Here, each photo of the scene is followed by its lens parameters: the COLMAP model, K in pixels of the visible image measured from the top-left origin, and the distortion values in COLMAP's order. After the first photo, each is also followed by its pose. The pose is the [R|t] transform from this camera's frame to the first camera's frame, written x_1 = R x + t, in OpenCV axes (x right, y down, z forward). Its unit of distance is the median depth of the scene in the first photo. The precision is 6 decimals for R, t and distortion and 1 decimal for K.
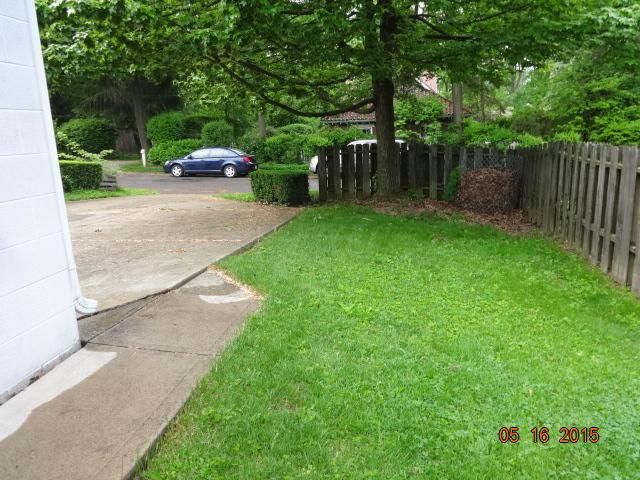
lens RADIAL K [[476.0, 0, 318.3], [0, 476.0, 241.4], [0, 0, 1]] dist [-0.008034, -0.001761]
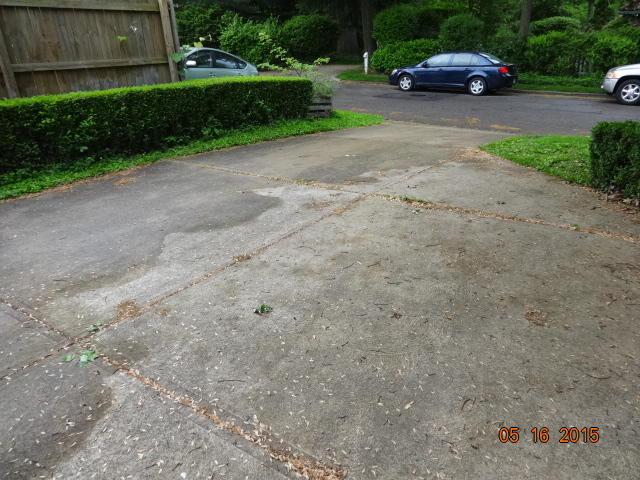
lens RADIAL K [[476.0, 0, 319.9], [0, 476.0, 238.0], [0, 0, 1]] dist [-0.008034, -0.001761]
pose [[0.908609, 0.156912, -0.387051, -0.078762], [-0.081693, 0.975611, 0.203741, -0.044988], [0.409581, -0.153501, 0.899267, 0.191325]]
